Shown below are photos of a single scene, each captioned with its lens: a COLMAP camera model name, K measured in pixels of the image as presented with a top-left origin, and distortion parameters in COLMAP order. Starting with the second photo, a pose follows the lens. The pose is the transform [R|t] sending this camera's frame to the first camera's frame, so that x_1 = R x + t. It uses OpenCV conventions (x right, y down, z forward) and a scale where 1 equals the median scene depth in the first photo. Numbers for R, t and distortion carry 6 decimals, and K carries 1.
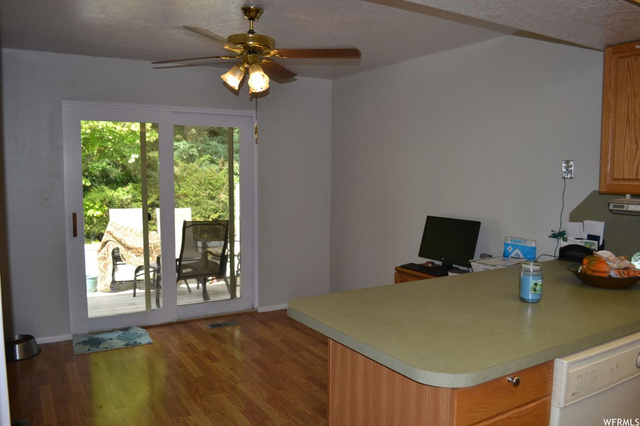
lens RADIAL K [[515.7, 0, 324.5], [0, 515.7, 216.2], [0, 0, 1]] dist [-0.082277, 0.016410]
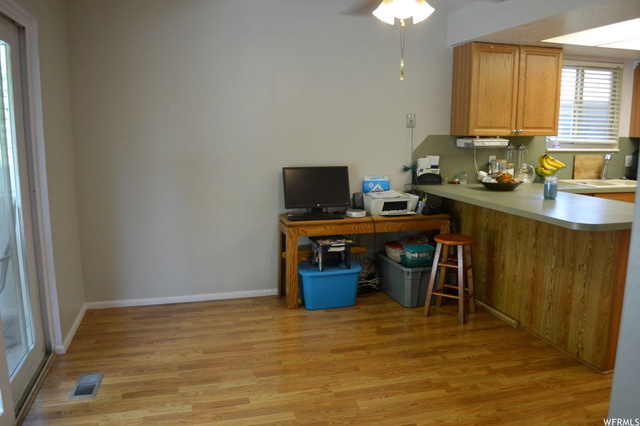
lens RADIAL K [[515.7, 0, 319.6], [0, 515.7, 215.4], [0, 0, 1]] dist [-0.082277, 0.016410]
pose [[0.278559, -0.176947, 0.943978, -0.831144], [0.083422, 0.983624, 0.159761, -0.071117], [-0.956789, 0.034246, 0.288759, 0.724092]]
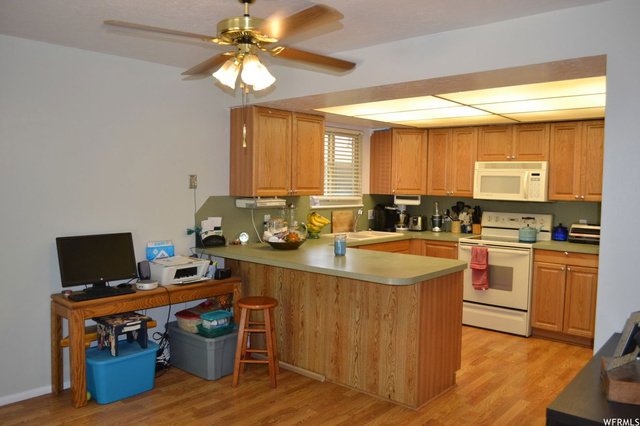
lens RADIAL K [[515.7, 0, 319.1], [0, 515.7, 215.7], [0, 0, 1]] dist [-0.082277, 0.016410]
pose [[-0.280099, -0.082546, 0.956416, -0.784888], [0.064626, 0.992414, 0.104580, -0.106272], [-0.957793, 0.091102, -0.272639, 0.909669]]
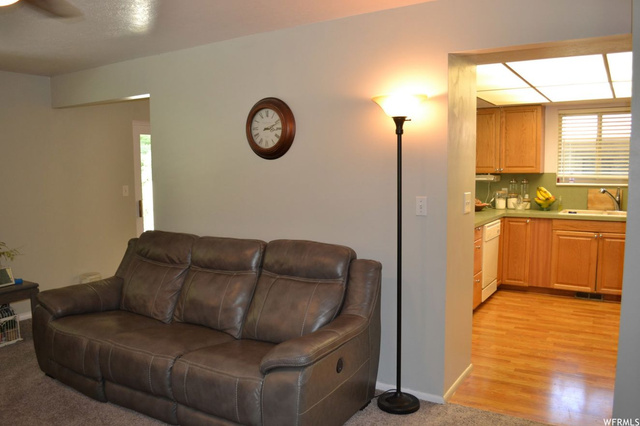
lens RADIAL K [[515.7, 0, 321.7], [0, 515.7, 212.6], [0, 0, 1]] dist [-0.082277, 0.016410]
pose [[0.896163, -0.072917, 0.437693, -0.771049], [0.069407, 0.997299, 0.024036, 0.021685], [-0.438263, 0.008839, 0.898803, -0.597253]]
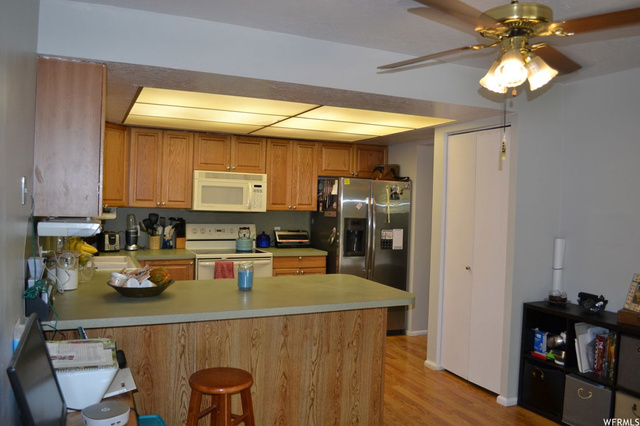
lens RADIAL K [[515.7, 0, 321.7], [0, 515.7, 214.1], [0, 0, 1]] dist [-0.082277, 0.016410]
pose [[-0.991839, -0.049205, 0.117616, 0.017397], [-0.035449, 0.992580, 0.116309, -0.131752], [-0.122466, 0.111191, -0.986224, 1.379677]]
